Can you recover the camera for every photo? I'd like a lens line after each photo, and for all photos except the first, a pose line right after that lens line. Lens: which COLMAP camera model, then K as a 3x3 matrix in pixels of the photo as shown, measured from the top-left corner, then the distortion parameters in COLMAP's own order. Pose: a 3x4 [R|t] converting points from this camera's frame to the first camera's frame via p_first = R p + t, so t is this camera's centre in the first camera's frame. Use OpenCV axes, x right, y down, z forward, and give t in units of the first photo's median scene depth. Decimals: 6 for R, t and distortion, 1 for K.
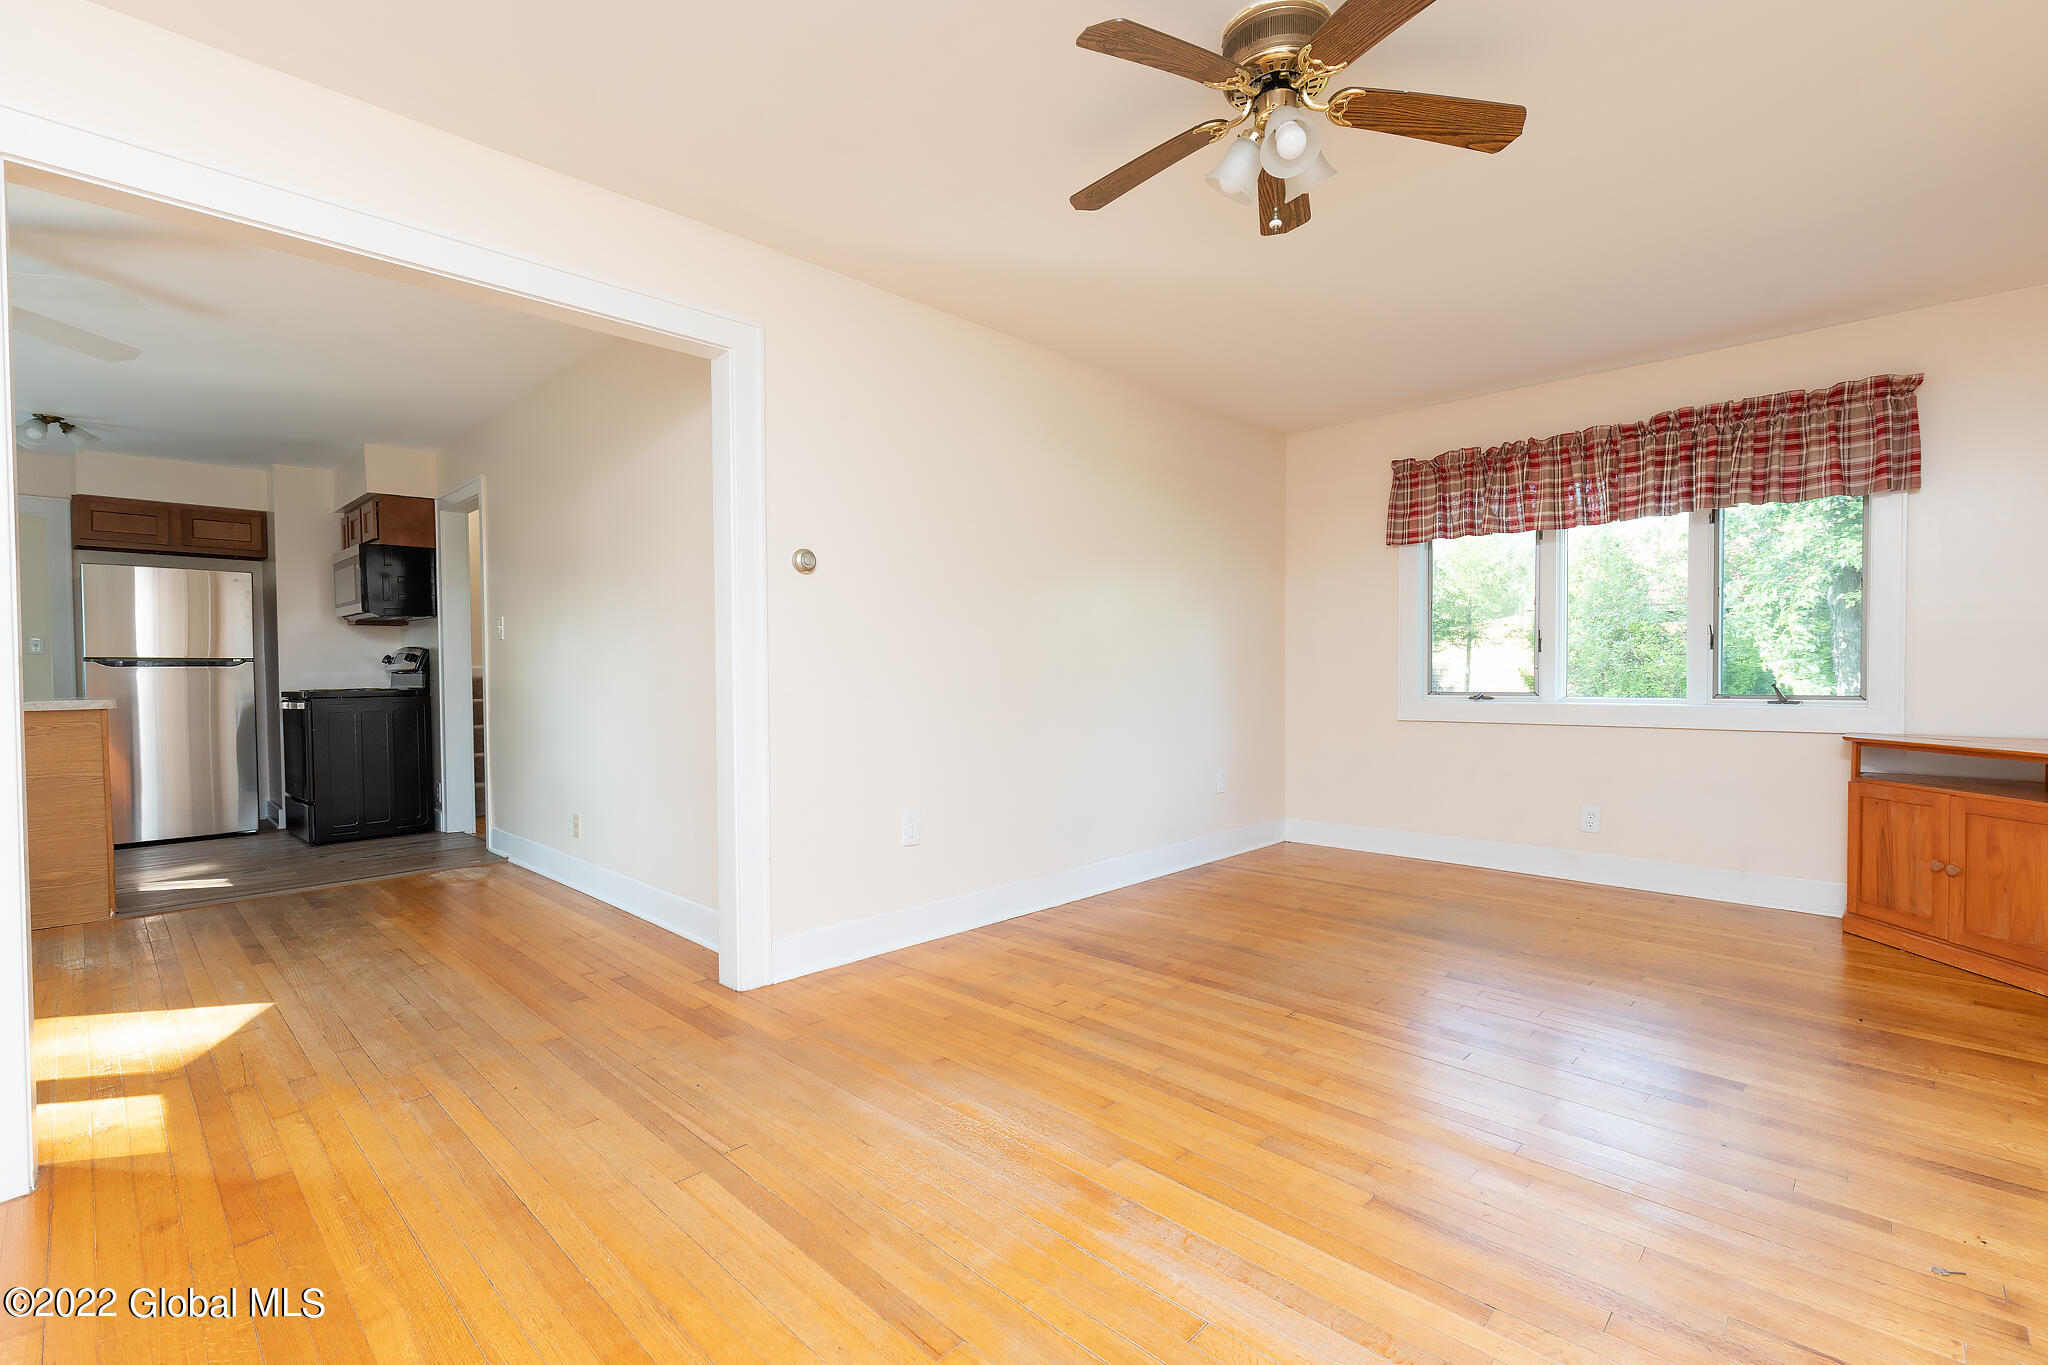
lens RADIAL K [[921.7, 0, 1023.5], [0, 921.7, 693.2], [0, 0, 1]] dist [0.003655, 0.000596]
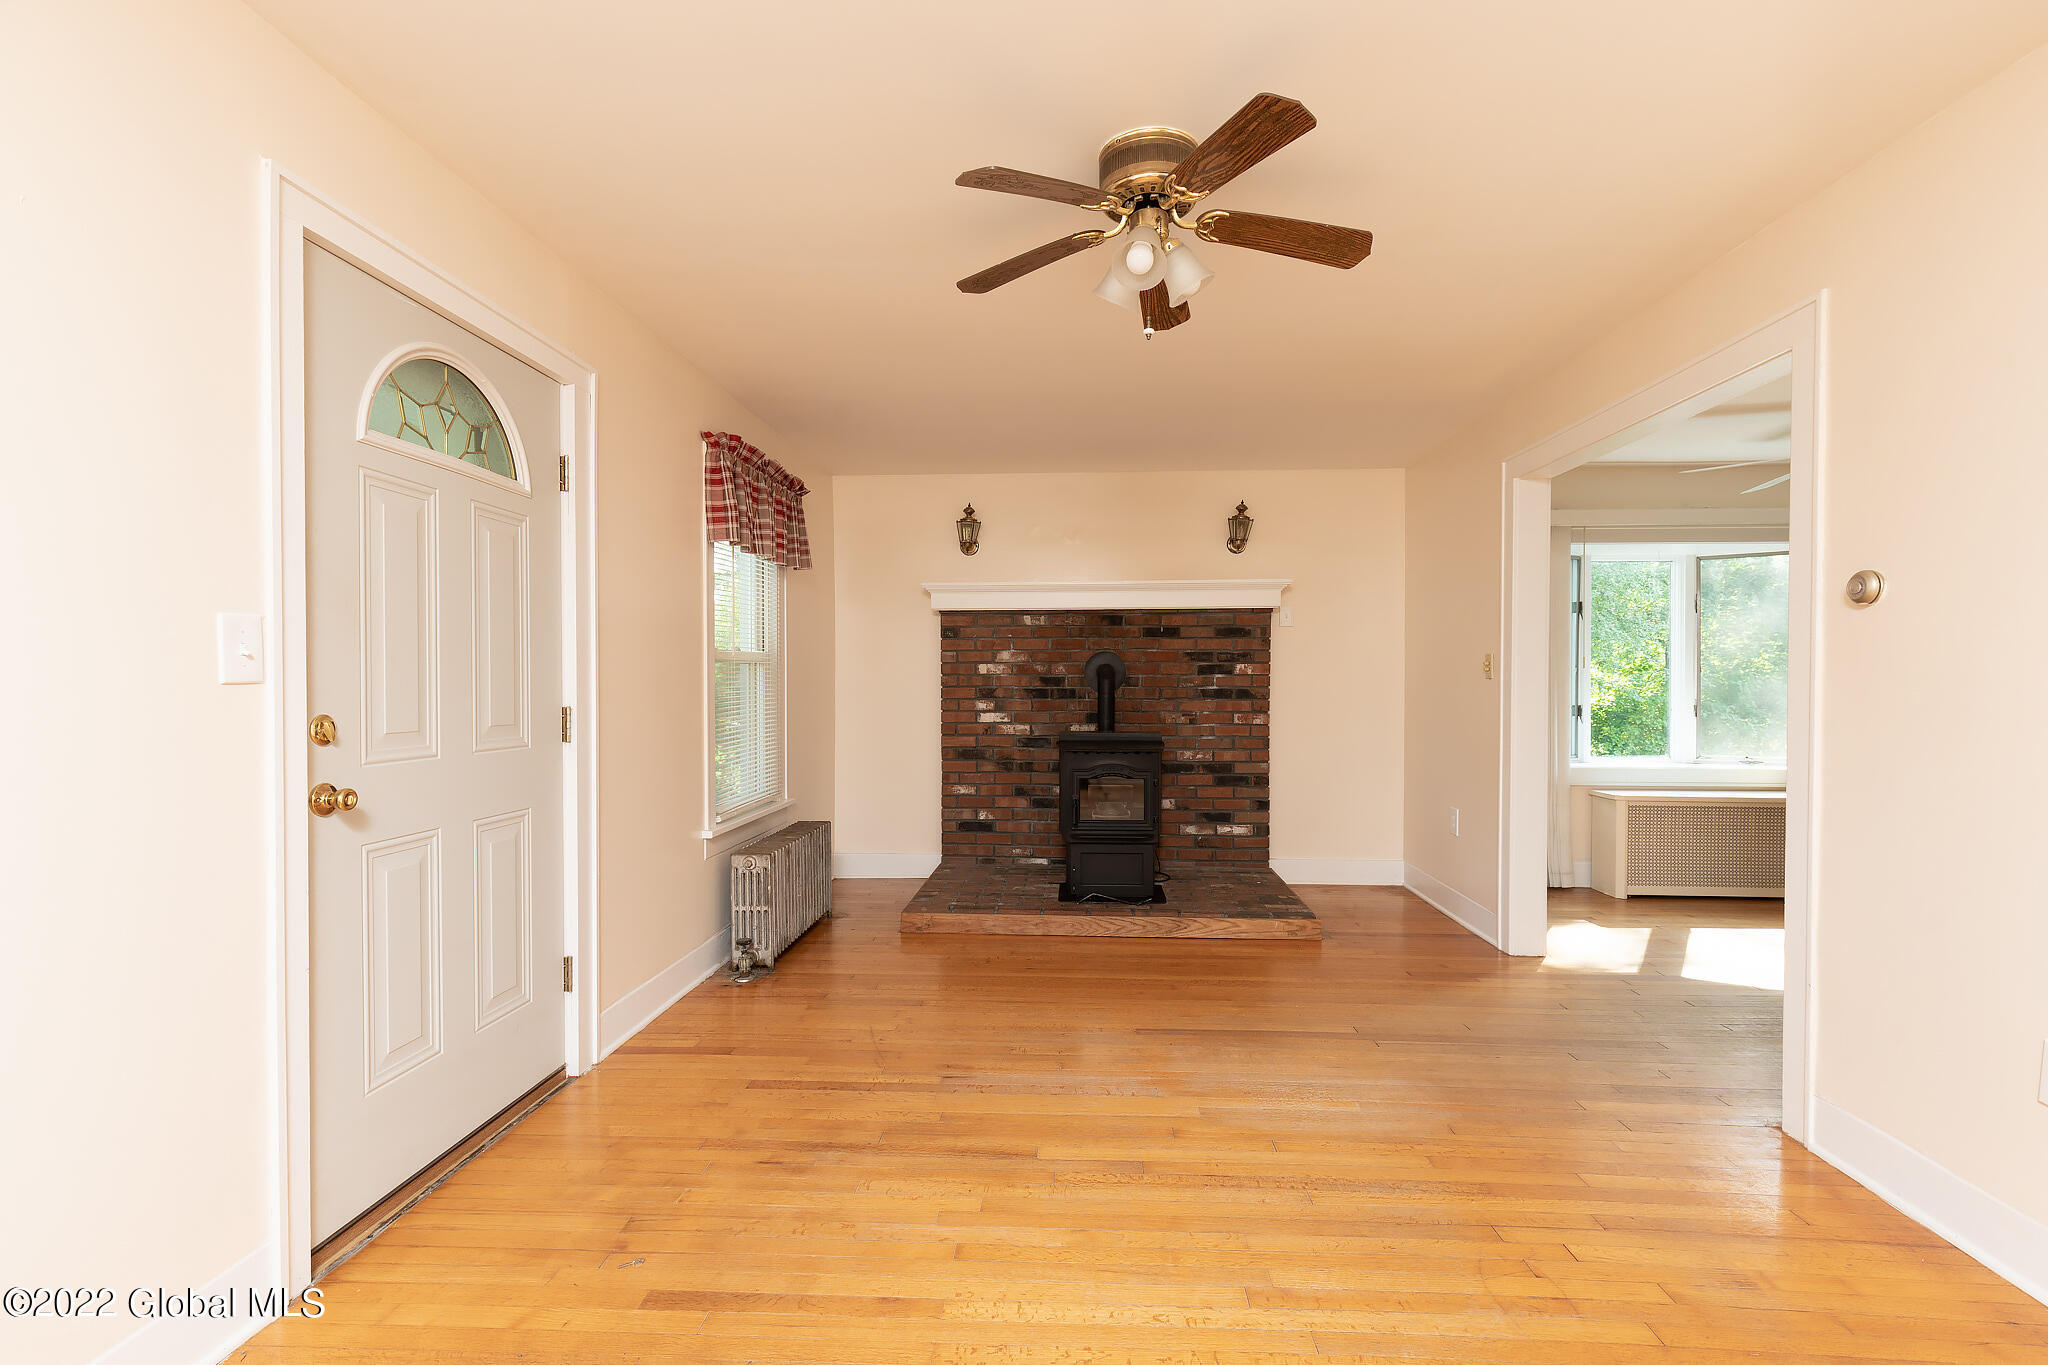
lens RADIAL K [[921.7, 0, 1023.5], [0, 921.7, 693.2], [0, 0, 1]] dist [0.003655, 0.000596]
pose [[-0.762590, 0.016618, -0.646669, 0.917461], [-0.014377, 0.998988, 0.042626, -0.109475], [0.646722, 0.041803, -0.761579, 1.472174]]
